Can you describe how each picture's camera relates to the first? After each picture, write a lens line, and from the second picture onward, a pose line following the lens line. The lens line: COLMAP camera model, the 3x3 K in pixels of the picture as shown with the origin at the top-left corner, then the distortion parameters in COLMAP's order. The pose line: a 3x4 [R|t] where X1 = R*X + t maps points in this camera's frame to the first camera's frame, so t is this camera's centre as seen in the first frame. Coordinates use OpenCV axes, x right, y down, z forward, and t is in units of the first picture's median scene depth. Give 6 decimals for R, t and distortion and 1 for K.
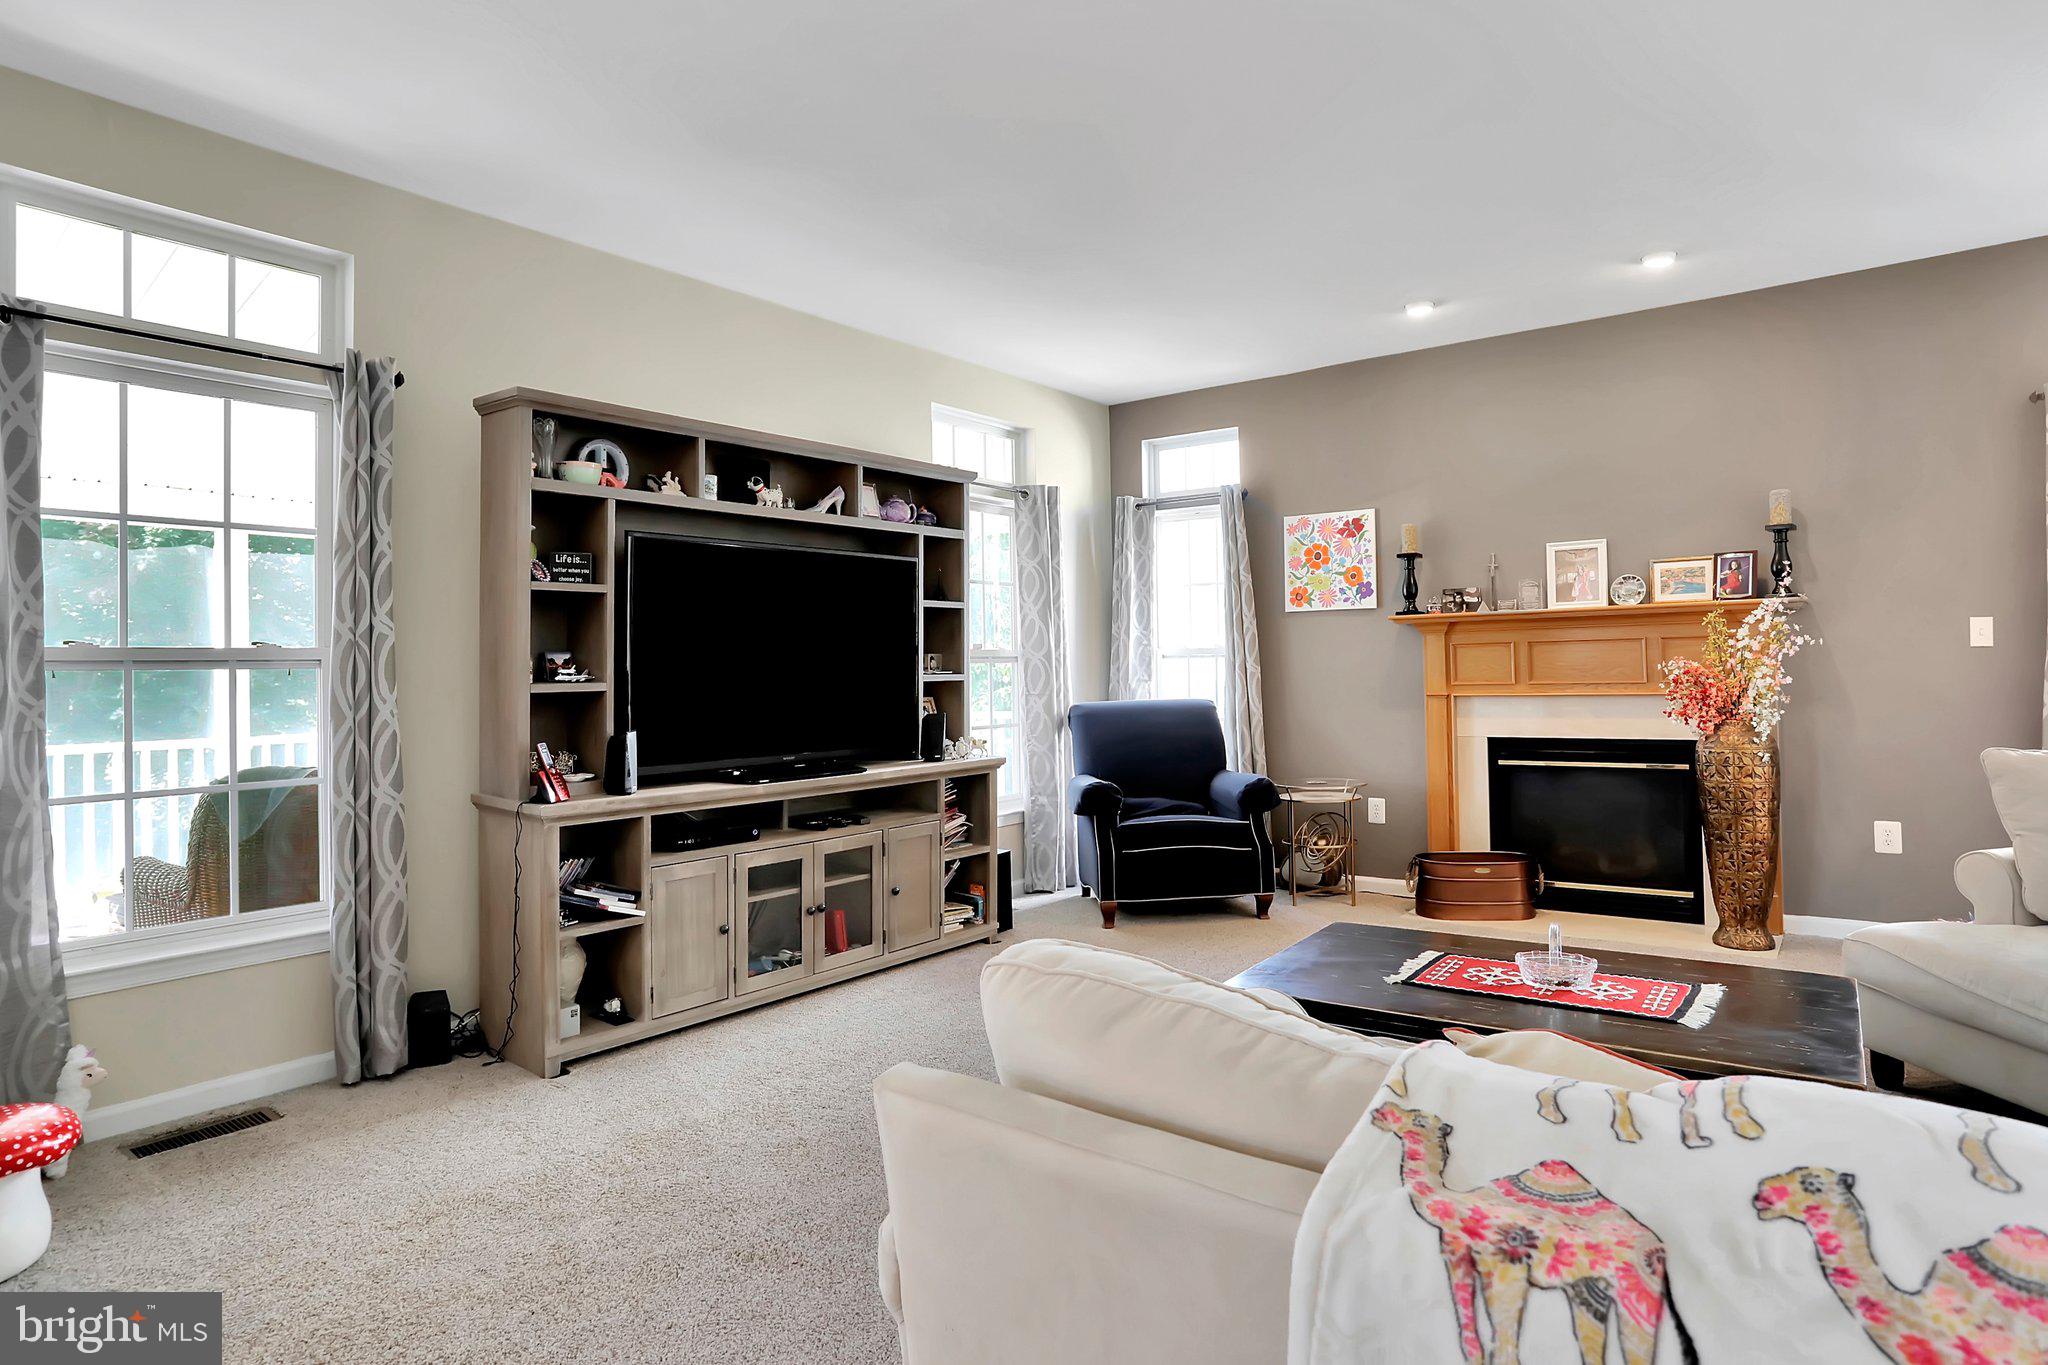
lens RADIAL K [[1168.4, 0, 1038.8], [0, 1168.4, 644.5], [0, 0, 1]] dist [-0.043141, 0.027384]
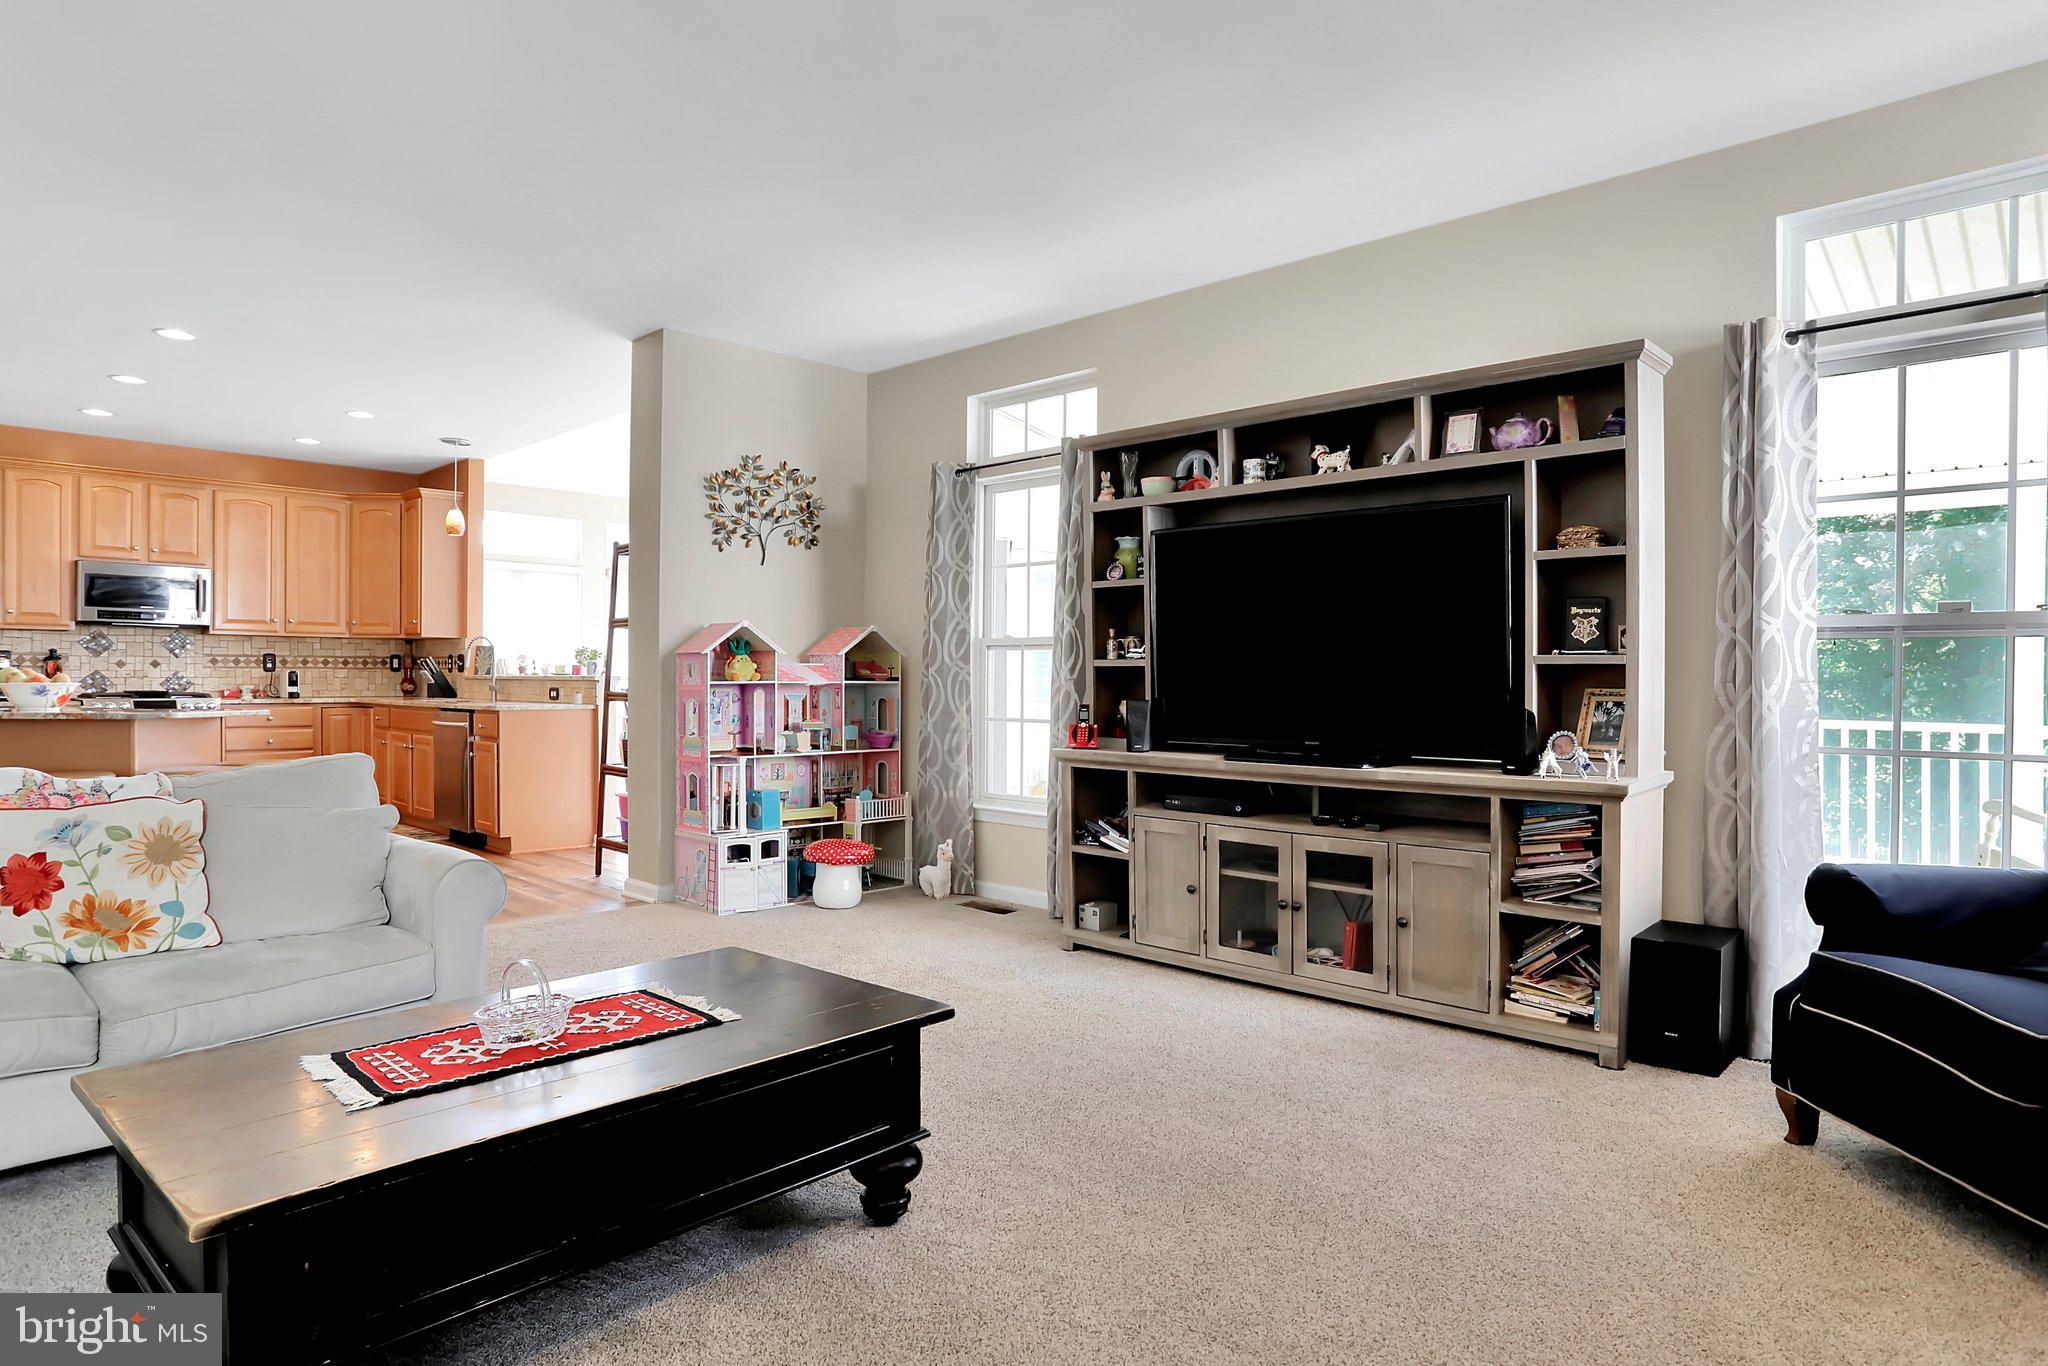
lens RADIAL K [[1168.4, 0, 1008.9], [0, 1168.4, 688.0], [0, 0, 1]] dist [-0.043141, 0.027384]
pose [[-0.122896, 0.025333, -0.992096, 0.629310], [0.019461, 0.999543, 0.023113, 0.023345], [0.992229, -0.016466, -0.123333, 0.745844]]
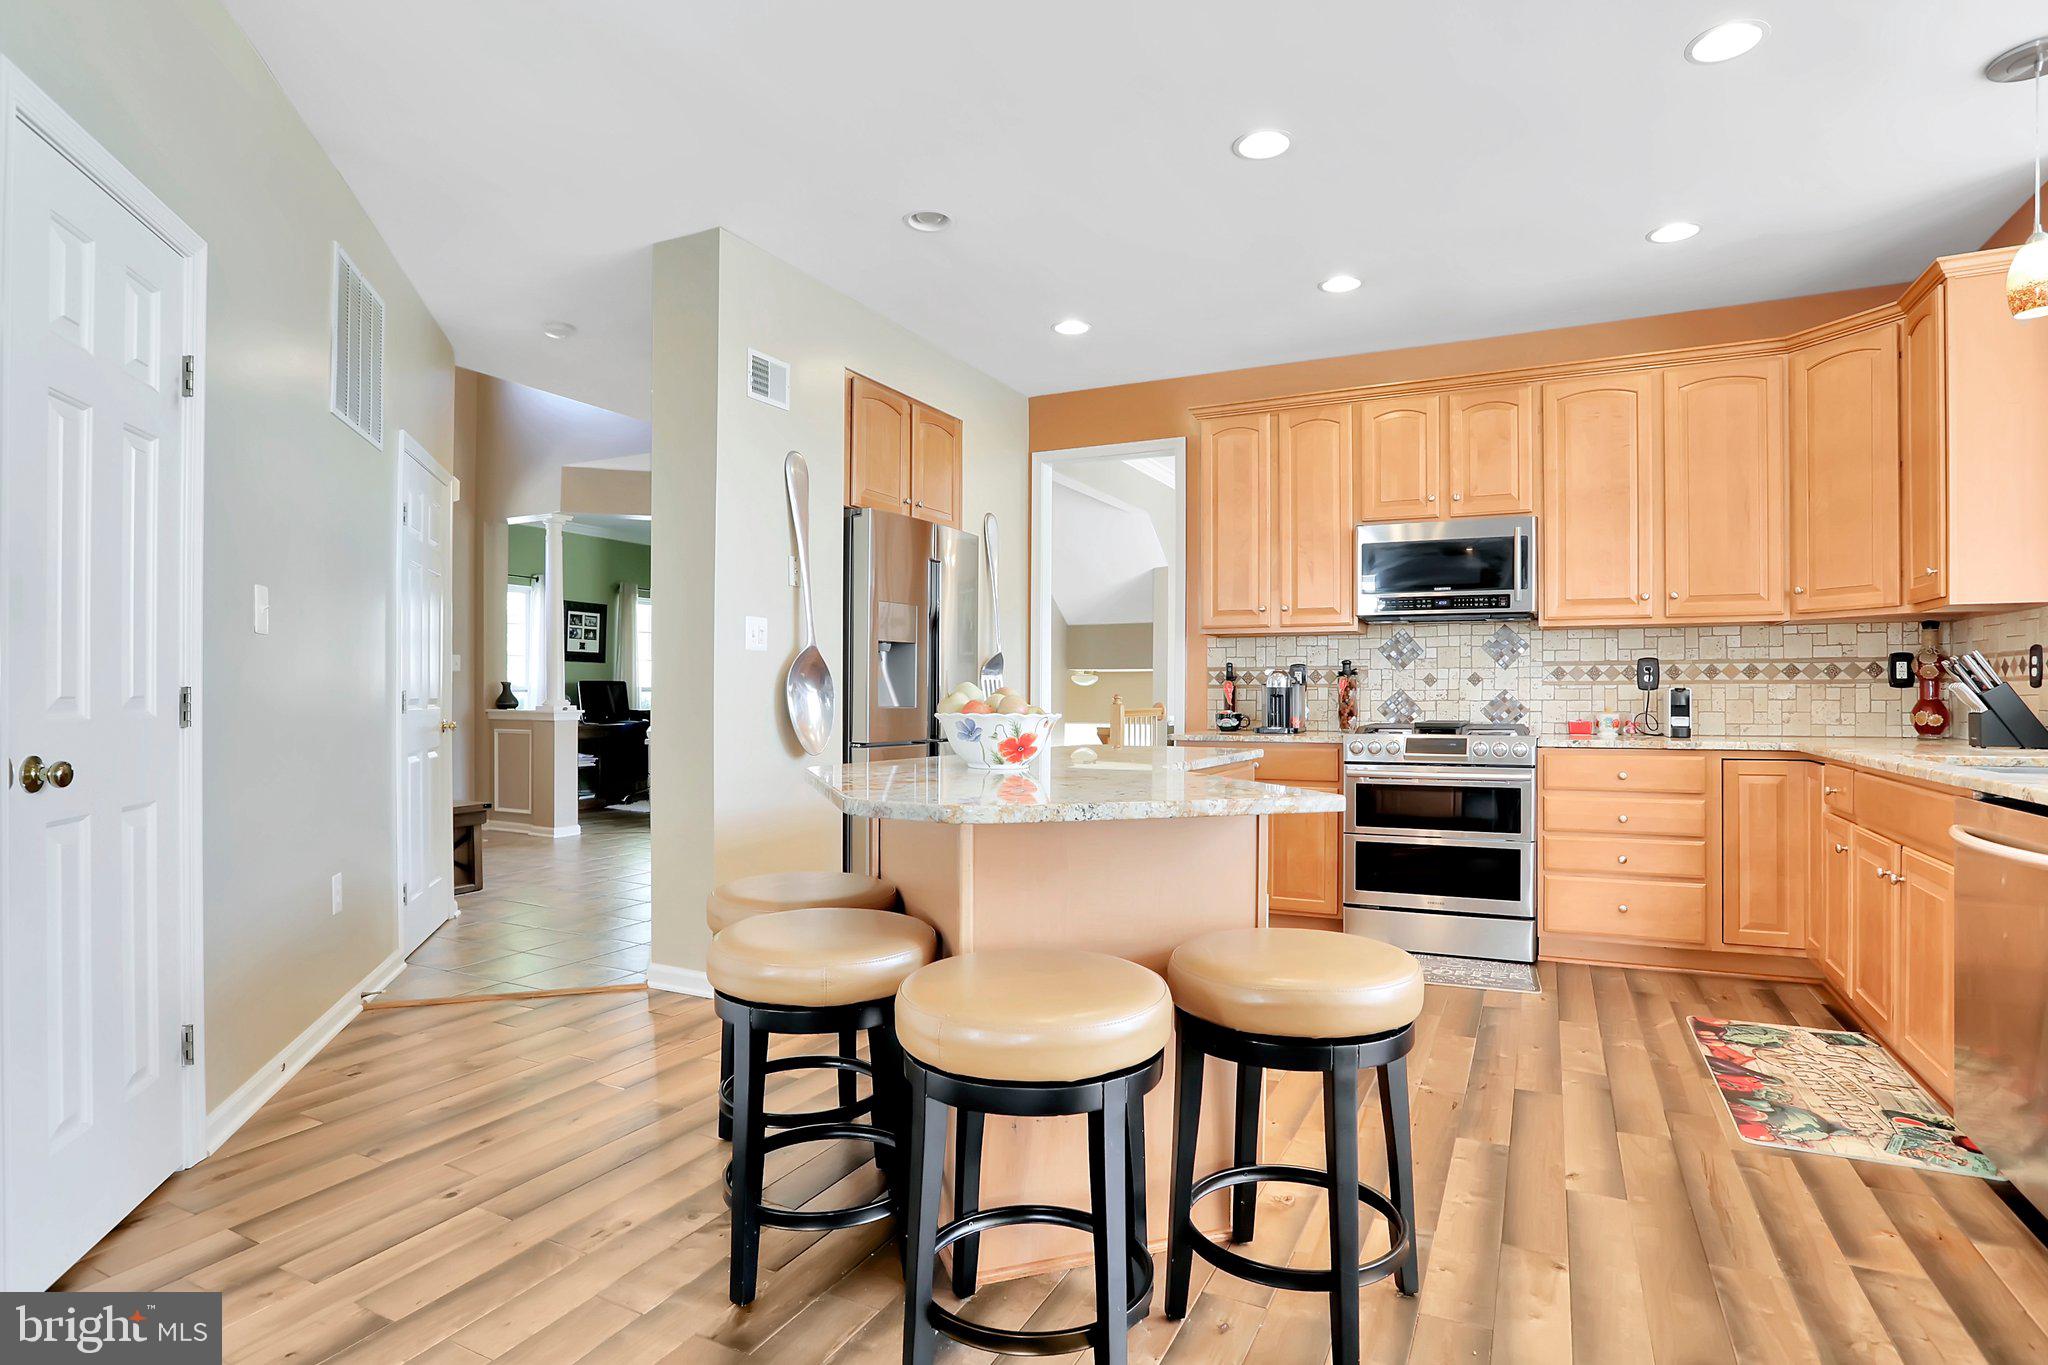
lens RADIAL K [[1021.9, 0, 1050.0], [0, 1021.9, 705.4], [0, 0, 1]] dist [-0.062754, 0.026032]
pose [[-0.980897, 0.020830, -0.193411, -0.283269], [0.022915, 0.999701, -0.008551, 0.026552], [0.193175, -0.012819, -0.981081, 0.175562]]
